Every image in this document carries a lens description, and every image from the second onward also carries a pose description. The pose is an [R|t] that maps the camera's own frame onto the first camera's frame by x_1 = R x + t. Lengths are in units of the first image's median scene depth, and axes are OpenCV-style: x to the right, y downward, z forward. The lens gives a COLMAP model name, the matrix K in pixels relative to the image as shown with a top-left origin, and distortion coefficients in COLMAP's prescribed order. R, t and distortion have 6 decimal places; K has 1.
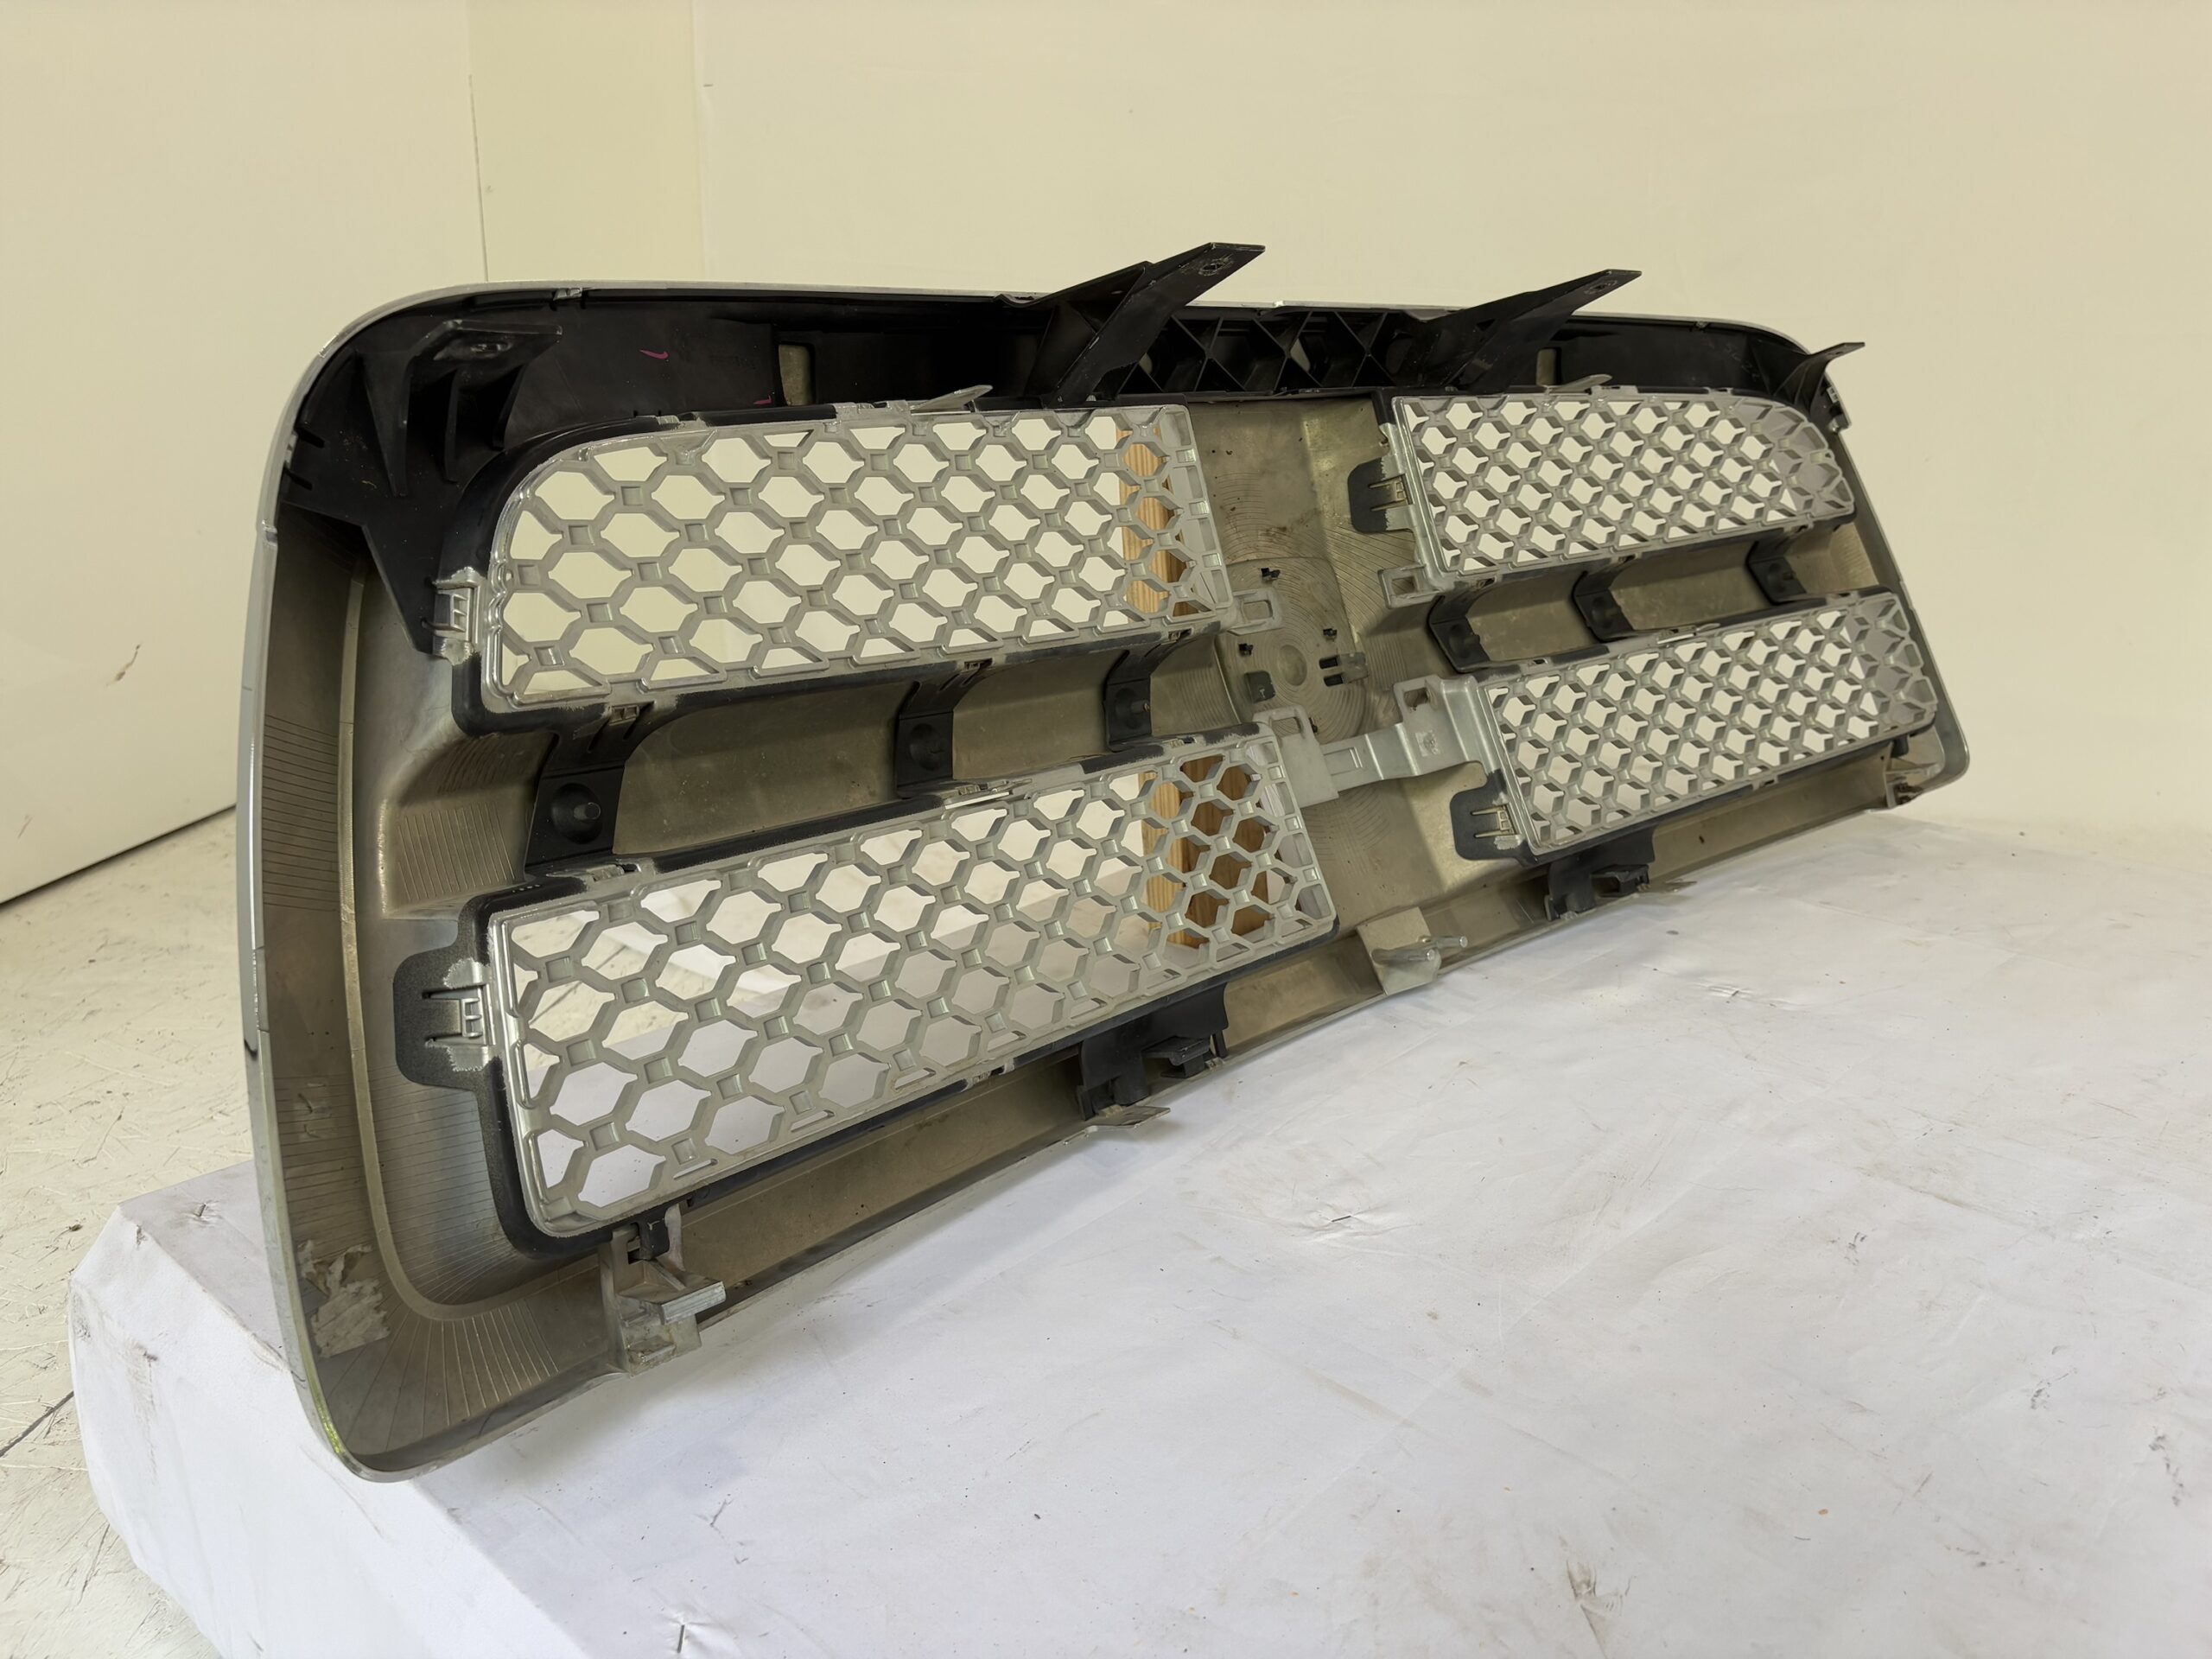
lens RADIAL K [[1716.7, 0, 1082.2], [0, 1716.7, 789.8], [0, 0, 1]] dist [0.053648, -0.089147]
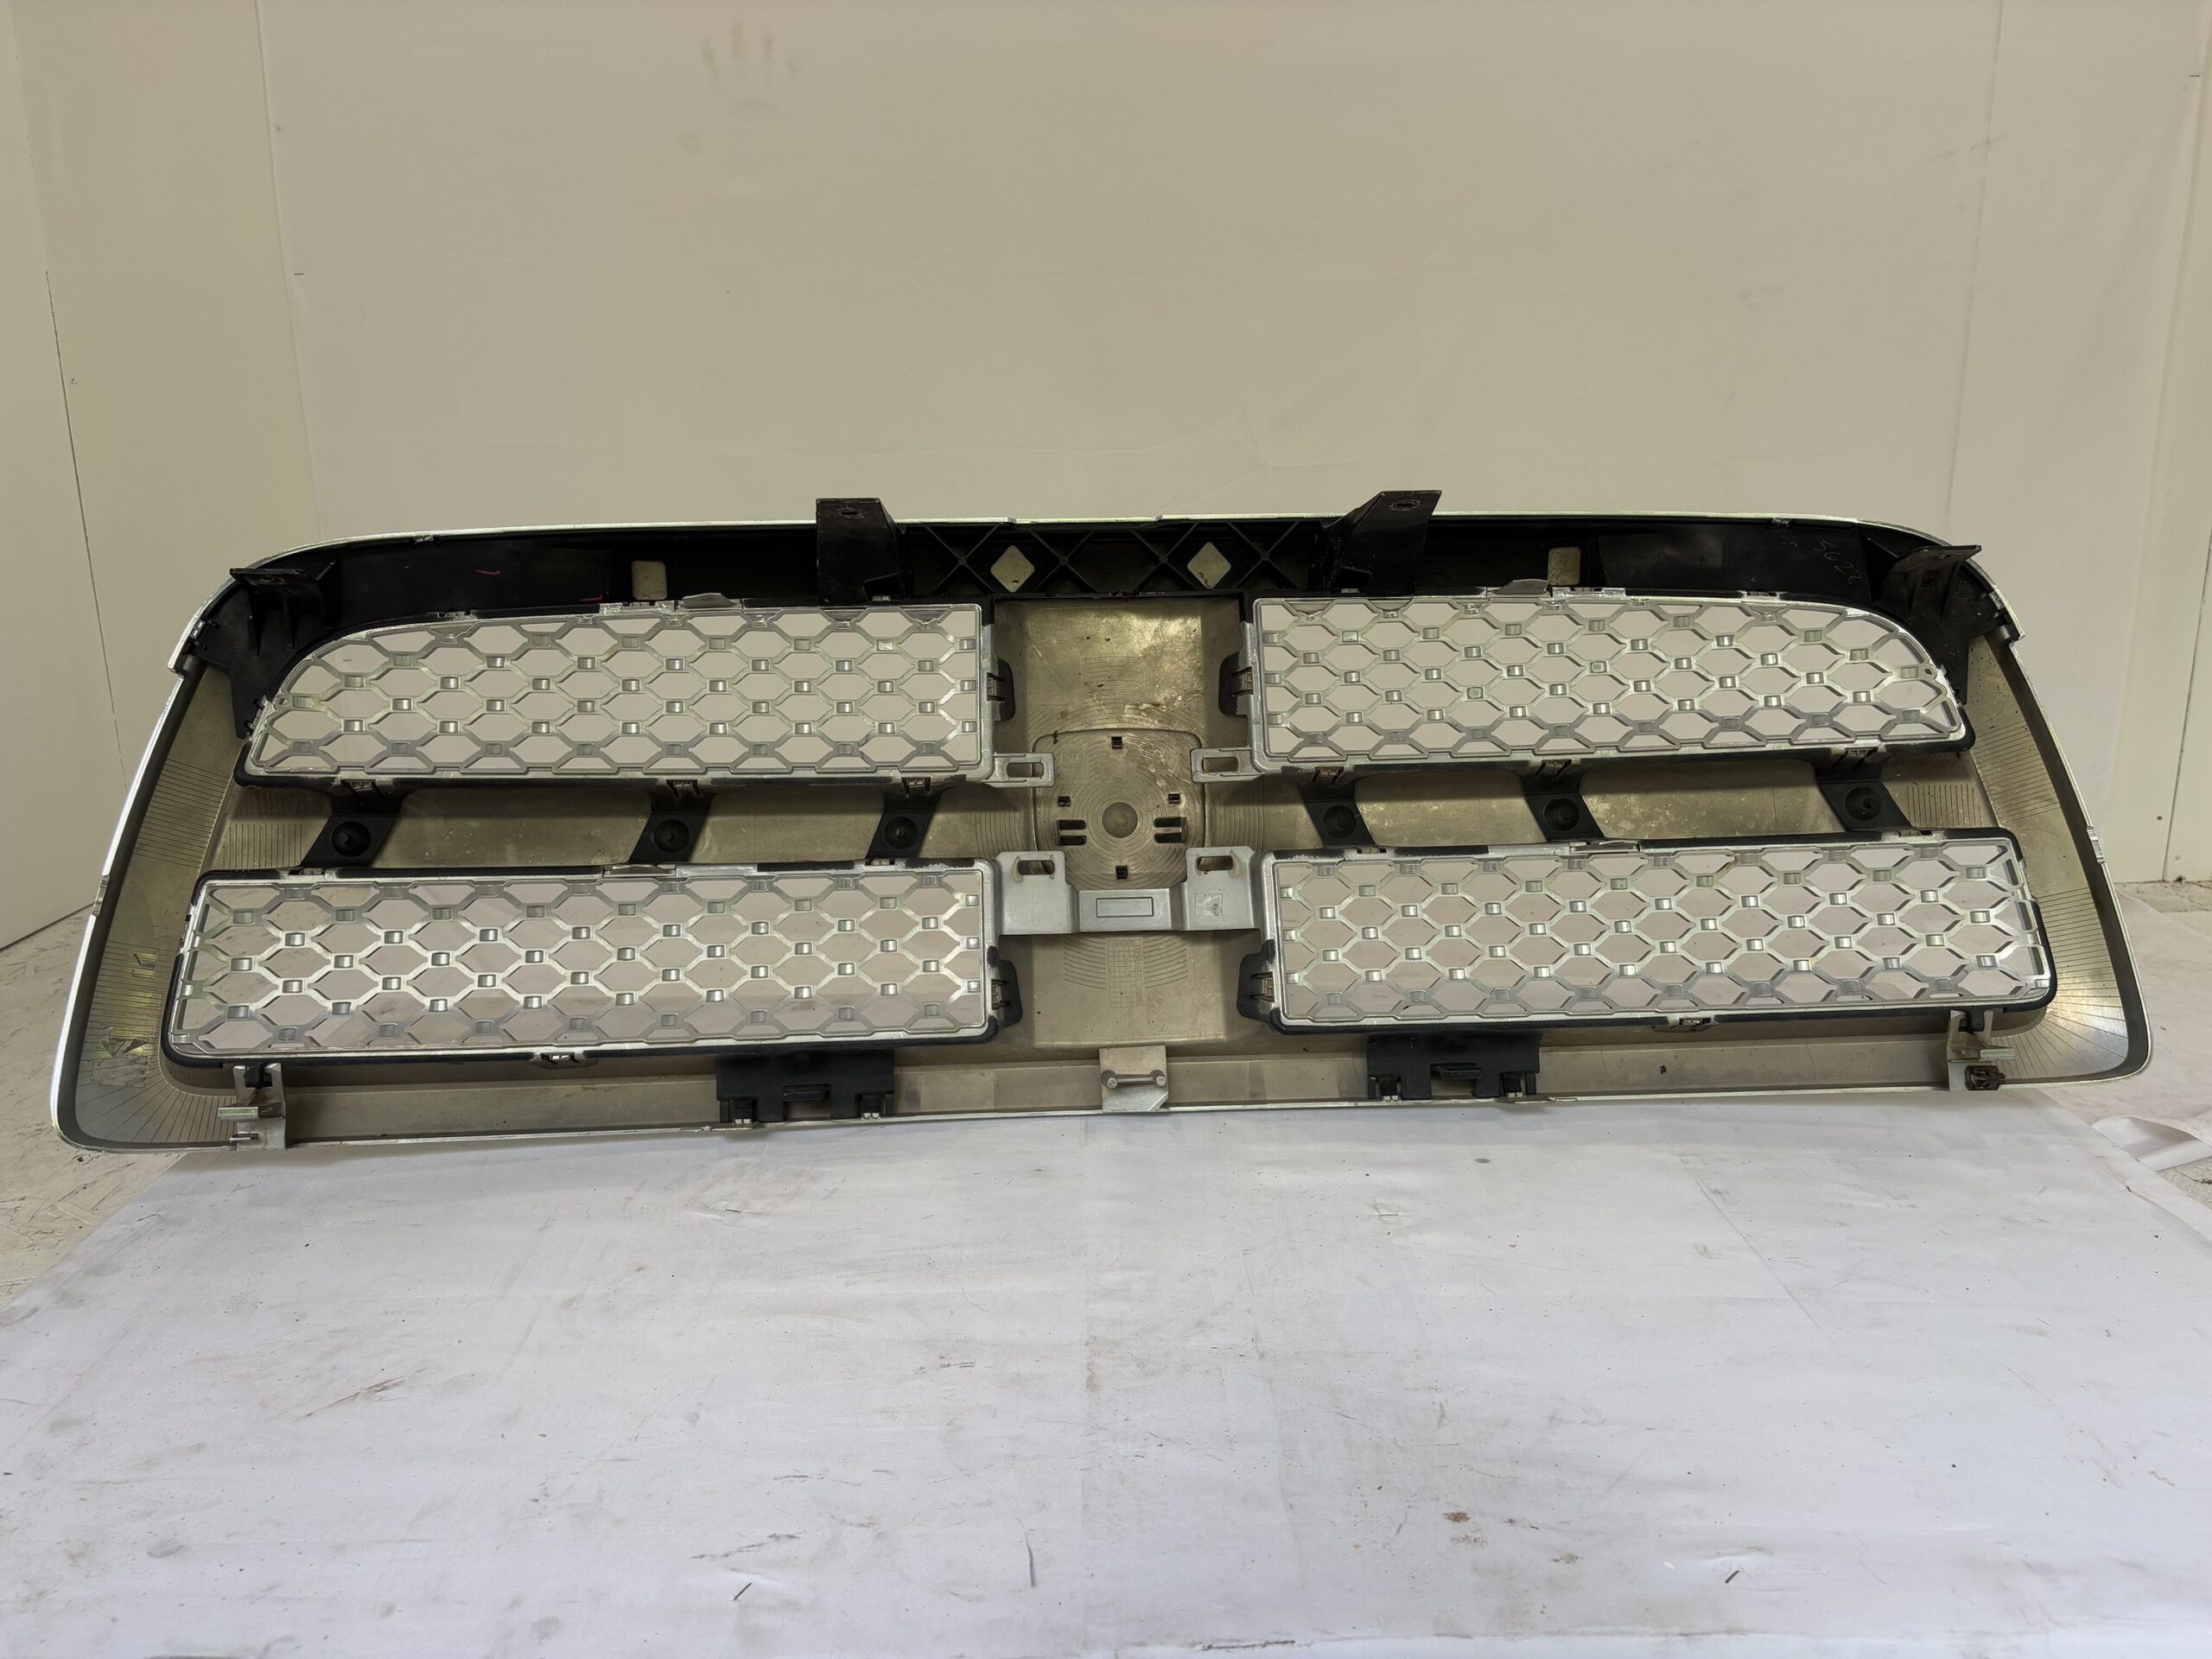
lens RADIAL K [[1716.7, 0, 1082.2], [0, 1716.7, 789.8], [0, 0, 1]] dist [0.053648, -0.089147]
pose [[0.757910, 0.114664, -0.642203, 1.006760], [-0.147889, 0.989002, 0.002051, -0.107920], [0.635375, 0.093421, 0.766532, 0.094842]]
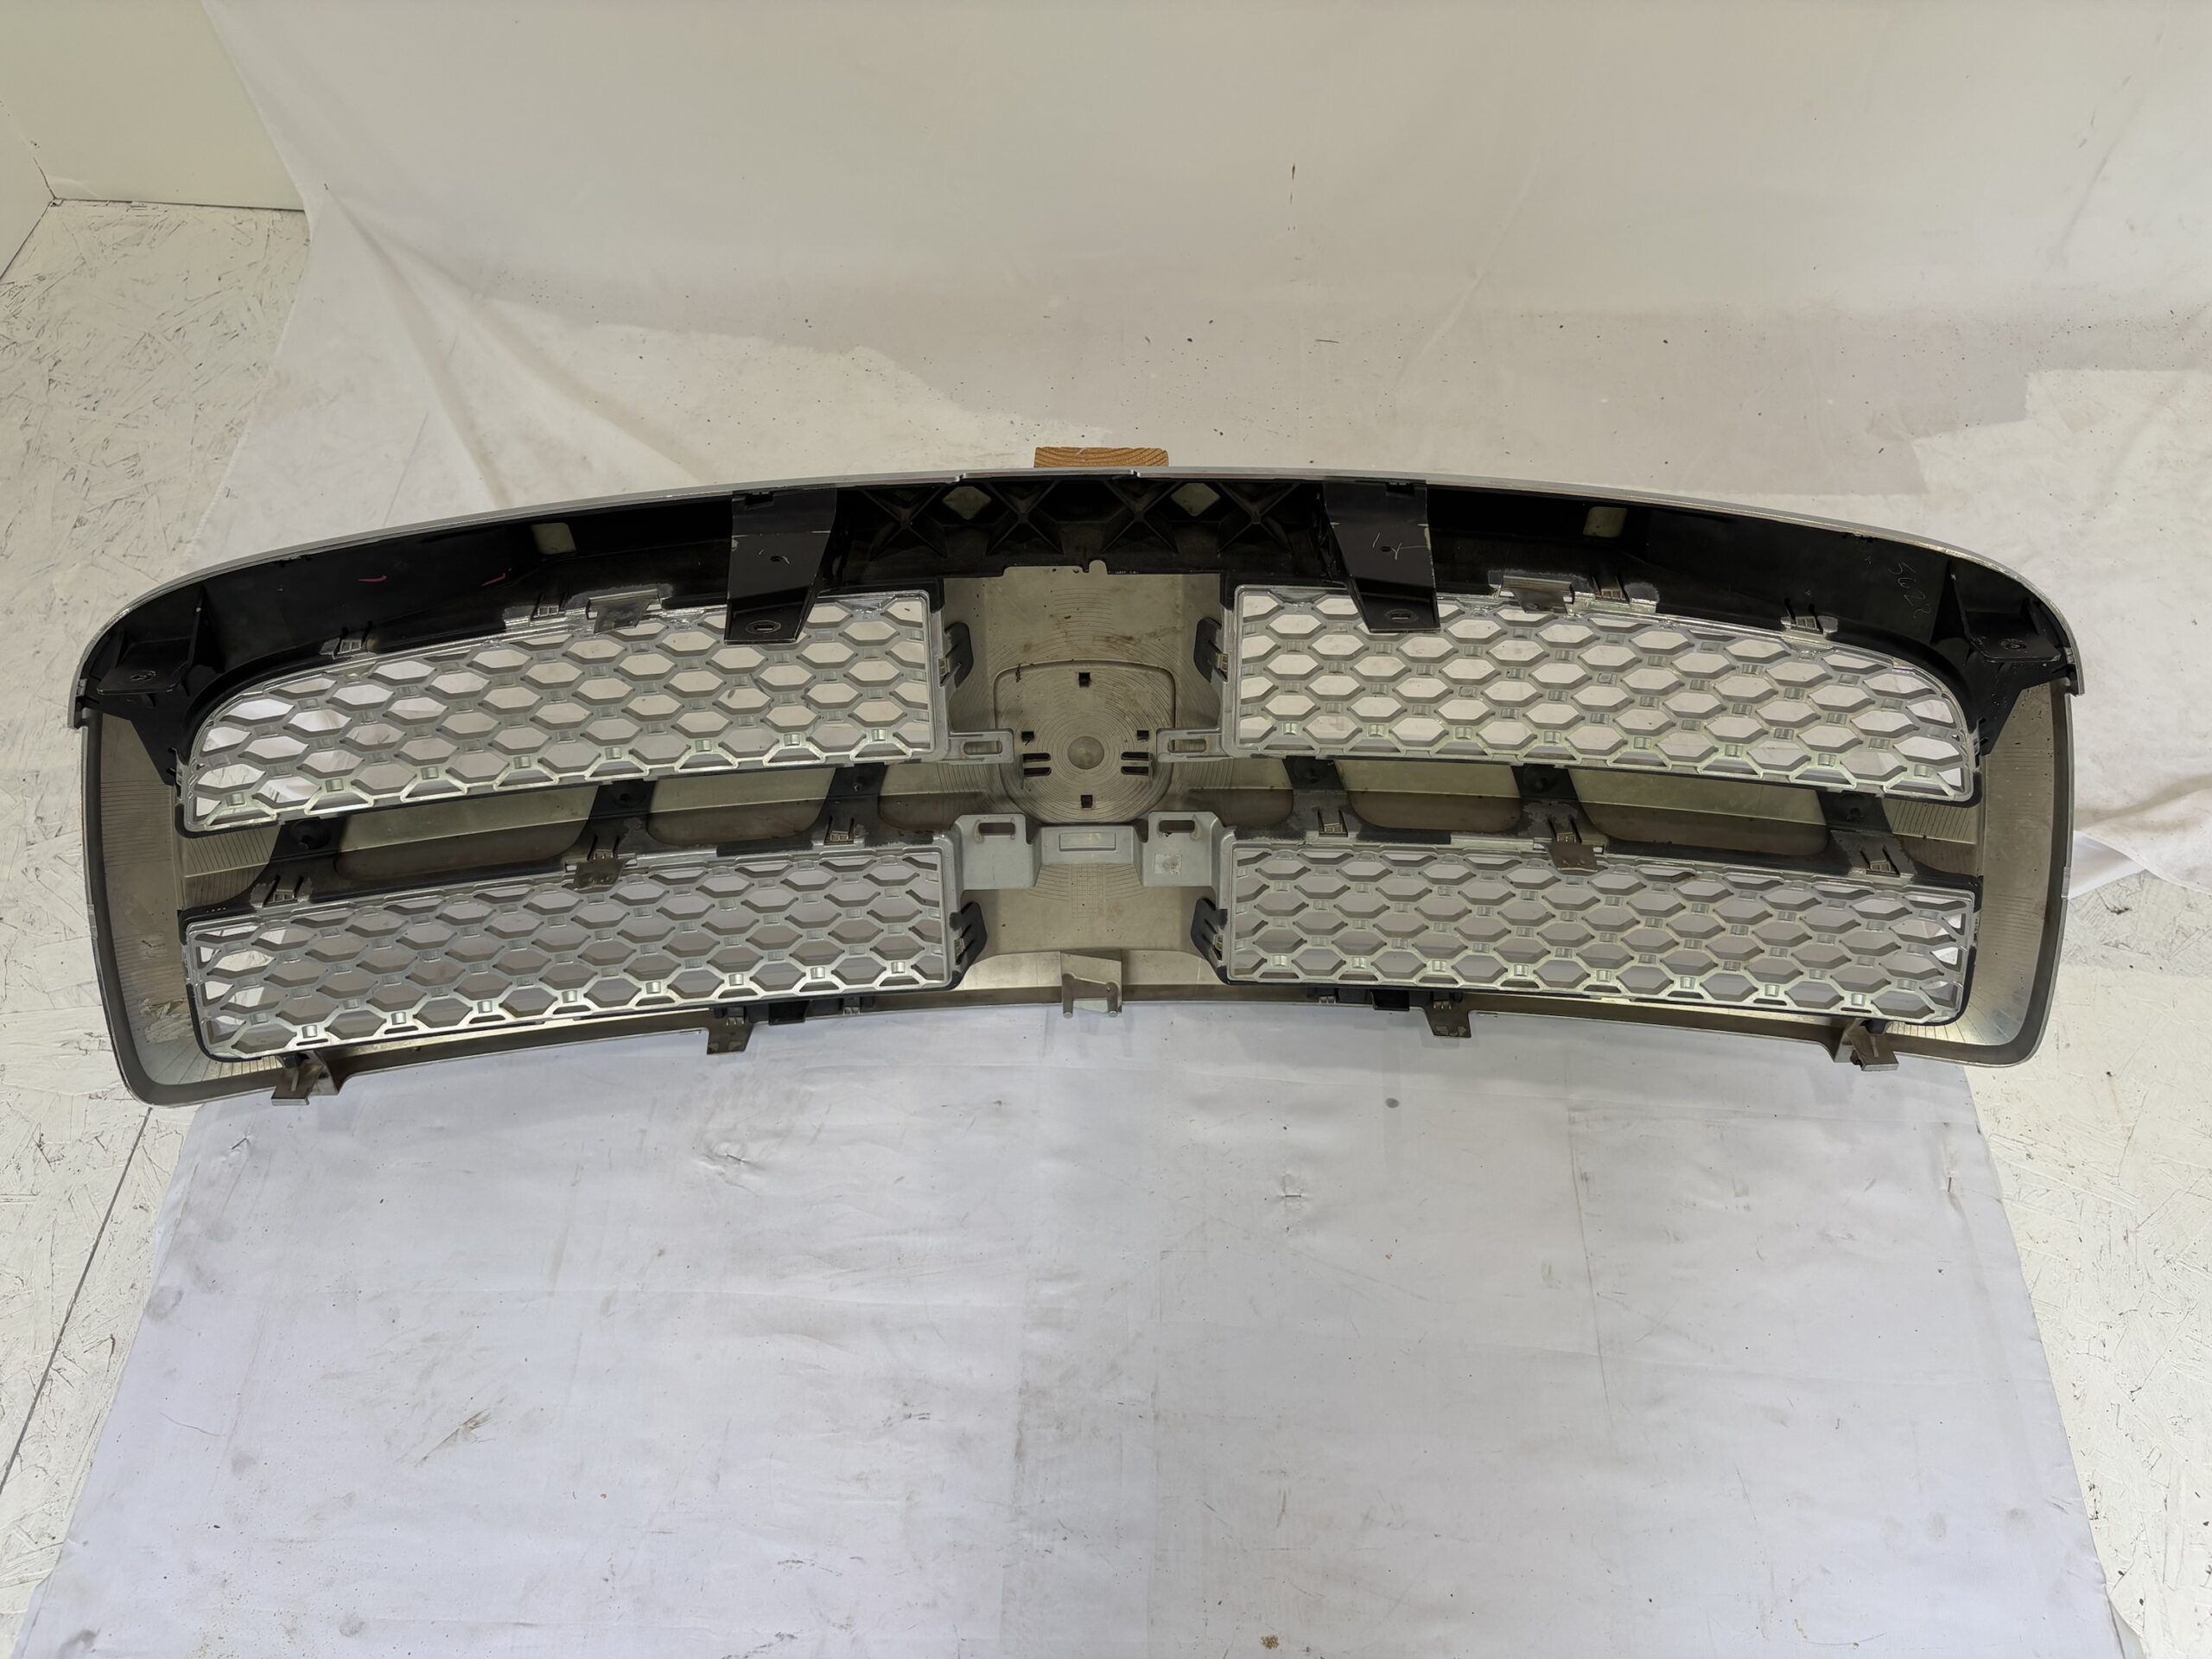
lens RADIAL K [[1719.5, 0, 1106.0], [0, 1719.5, 829.5], [0, 0, 1]] dist [0.046123, -0.081009]
pose [[0.730089, 0.550569, -0.404776, 0.732070], [-0.164184, 0.716317, 0.678184, -0.955548], [0.663335, -0.428677, 0.613369, 0.338022]]
